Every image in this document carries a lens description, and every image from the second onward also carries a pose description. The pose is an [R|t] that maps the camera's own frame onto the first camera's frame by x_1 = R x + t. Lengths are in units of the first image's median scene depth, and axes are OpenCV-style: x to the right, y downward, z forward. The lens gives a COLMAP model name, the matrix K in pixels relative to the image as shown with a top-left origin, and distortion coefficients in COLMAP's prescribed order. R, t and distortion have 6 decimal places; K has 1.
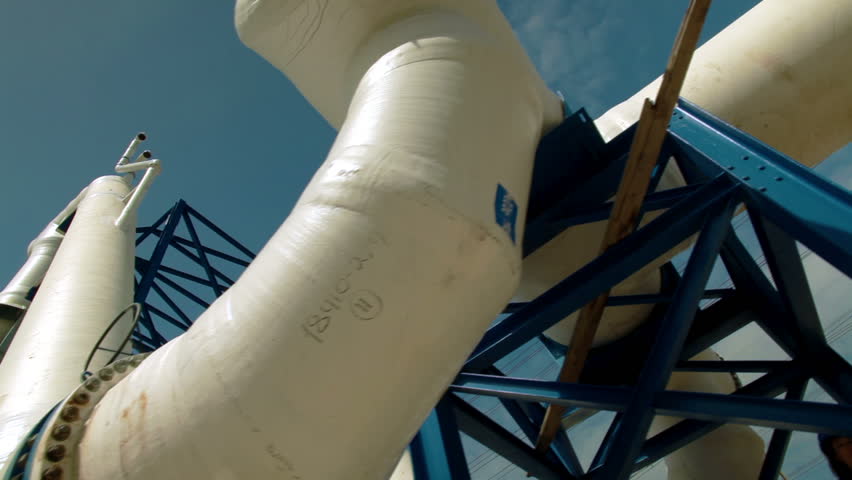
lens RADIAL K [[483.9, 0, 409.9], [0, 483.9, 228.2], [0, 0, 1]] dist [-0.099923, 0.072153]
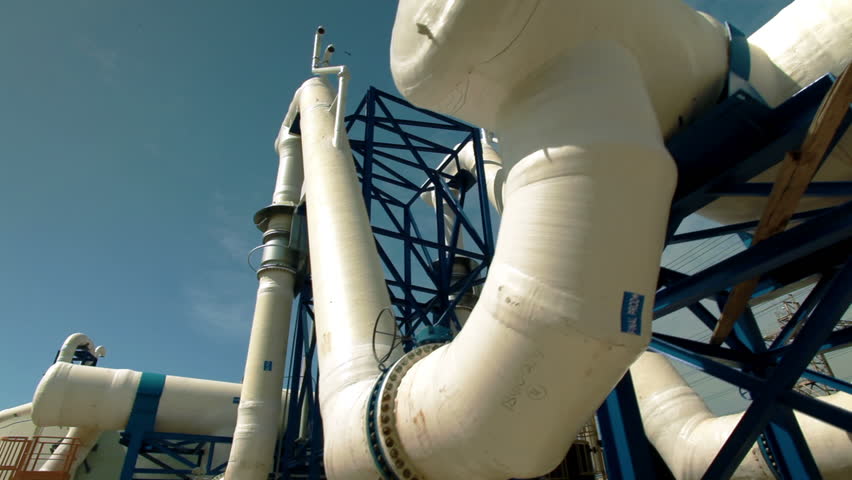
lens RADIAL K [[475.4, 0, 413.2], [0, 475.4, 217.7], [0, 0, 1]] dist [-0.080950, 0.044518]
pose [[0.904614, -0.101425, -0.413989, 0.205033], [0.262598, 0.897669, 0.353883, -0.862291], [0.335733, -0.428840, 0.838677, -0.185432]]
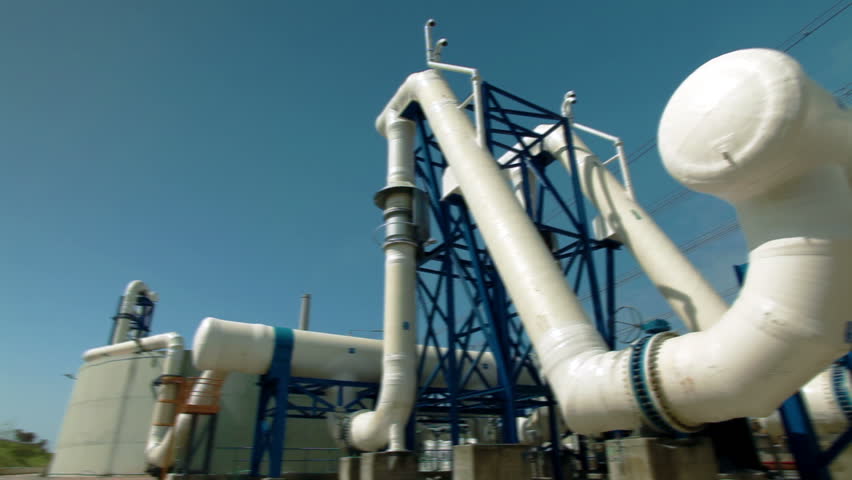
lens RADIAL K [[475.4, 0, 413.2], [0, 475.4, 217.7], [0, 0, 1]] dist [-0.080950, 0.044518]
pose [[0.901882, -0.034312, -0.430618, -0.757990], [0.246695, 0.859213, 0.448213, -2.048682], [0.354613, -0.510467, 0.783373, -1.270730]]
